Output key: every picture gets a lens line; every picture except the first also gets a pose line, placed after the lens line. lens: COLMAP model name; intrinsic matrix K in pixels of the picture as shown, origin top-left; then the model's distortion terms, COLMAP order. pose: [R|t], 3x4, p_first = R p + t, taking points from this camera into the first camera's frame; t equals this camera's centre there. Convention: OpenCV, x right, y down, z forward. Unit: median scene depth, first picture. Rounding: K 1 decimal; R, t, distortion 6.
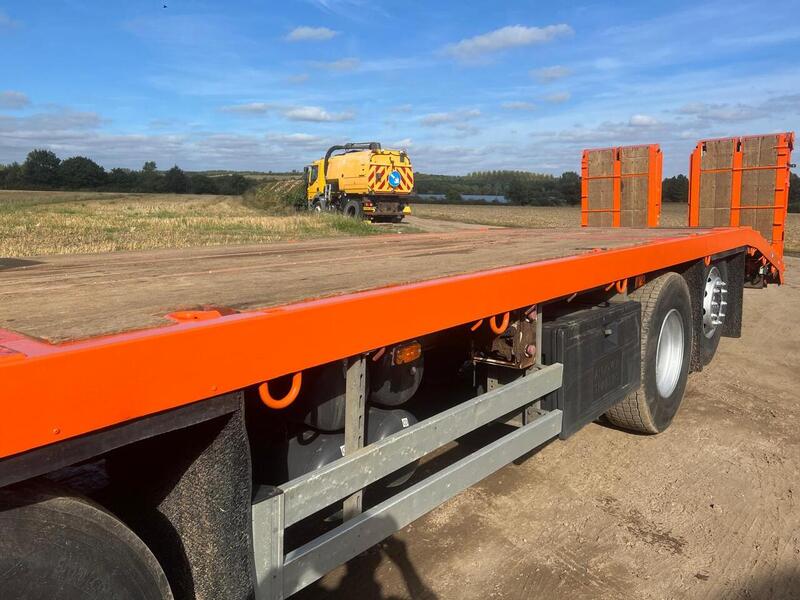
lens RADIAL K [[591.6, 0, 400.0], [0, 591.6, 302.5], [0, 0, 1]] dist [0.066091, -0.079920]
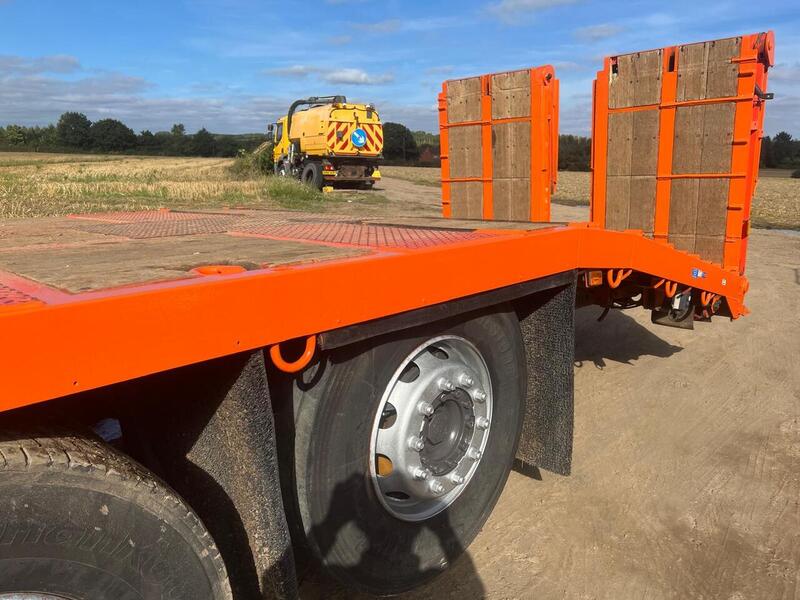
lens RADIAL K [[590.5, 0, 392.9], [0, 590.5, 300.3], [0, 0, 1]] dist [0.055355, -0.072046]
pose [[0.997259, 0.021269, -0.070865, 0.104407], [-0.017350, 0.998310, 0.055470, -0.020556], [0.071925, -0.054088, 0.995942, 0.126004]]
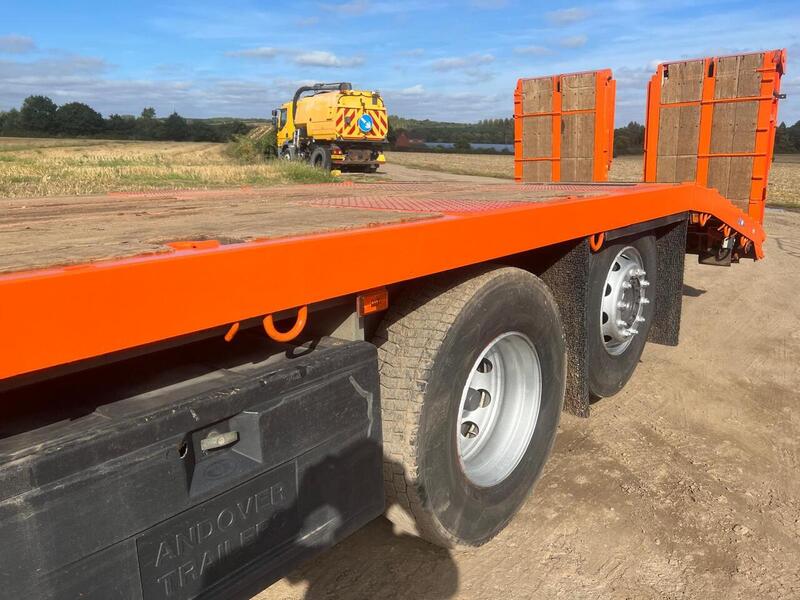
lens RADIAL K [[592.4, 0, 400.0], [0, 592.4, 300.0], [0, 0, 1]] dist [0.050088, -0.058337]
pose [[0.999857, 0.007177, -0.015281, 0.058021], [-0.005964, 0.996938, 0.077970, -0.010132], [0.015794, -0.077868, 0.996839, 0.070660]]
